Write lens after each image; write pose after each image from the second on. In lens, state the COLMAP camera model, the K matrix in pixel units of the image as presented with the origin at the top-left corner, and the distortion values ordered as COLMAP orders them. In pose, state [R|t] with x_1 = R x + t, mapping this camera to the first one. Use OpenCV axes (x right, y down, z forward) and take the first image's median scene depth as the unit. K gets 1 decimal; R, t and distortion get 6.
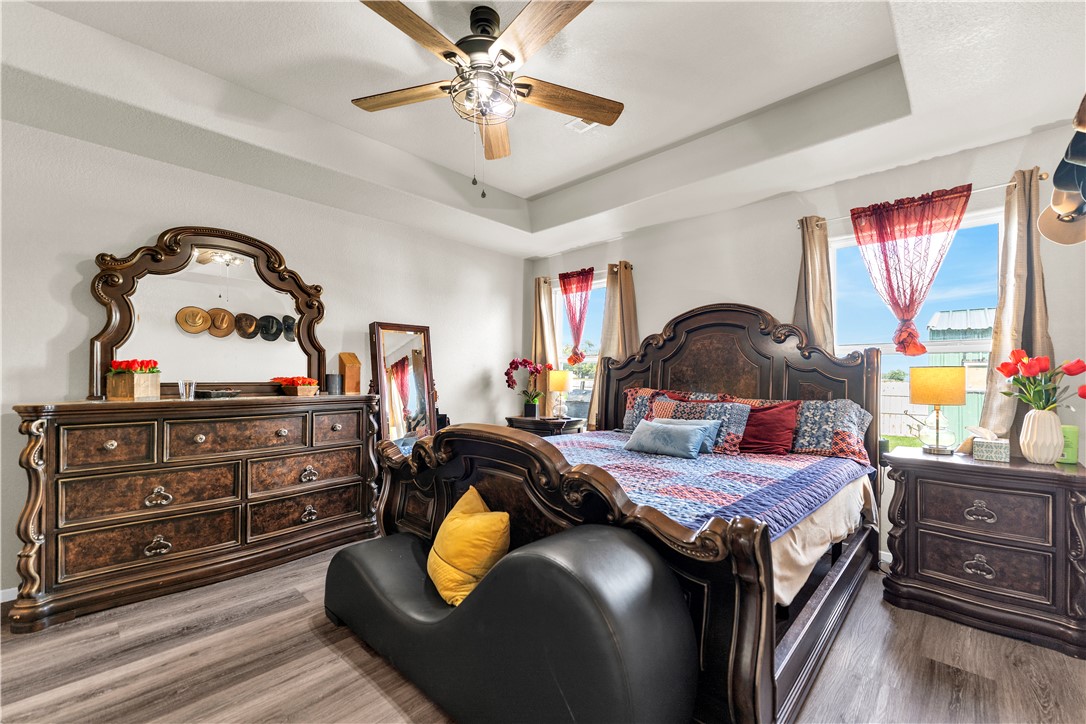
lens RADIAL K [[443.9, 0, 539.0], [0, 443.9, 370.7], [0, 0, 1]] dist [0.000142, 0.000174]
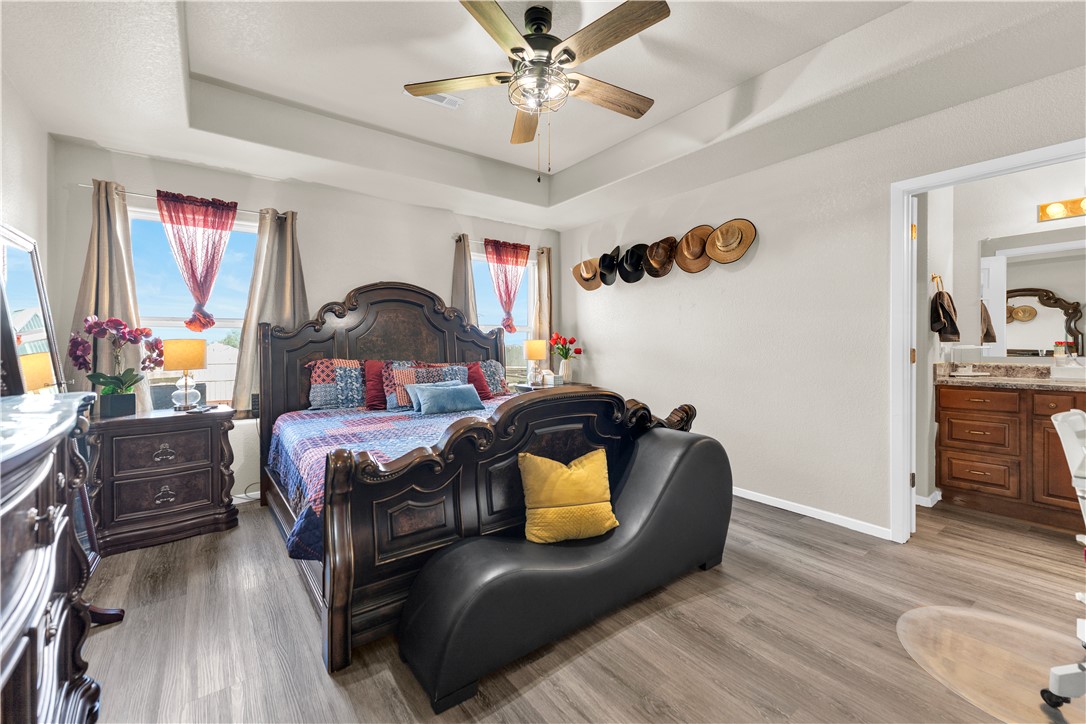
lens RADIAL K [[443.9, 0, 533.6], [0, 443.9, 346.8], [0, 0, 1]] dist [0.000142, 0.000174]
pose [[0.175335, 0.012370, 0.984431, -0.597812], [0.008985, 0.999859, -0.014165, 0.030896], [-0.984468, 0.011329, 0.175199, 0.422678]]
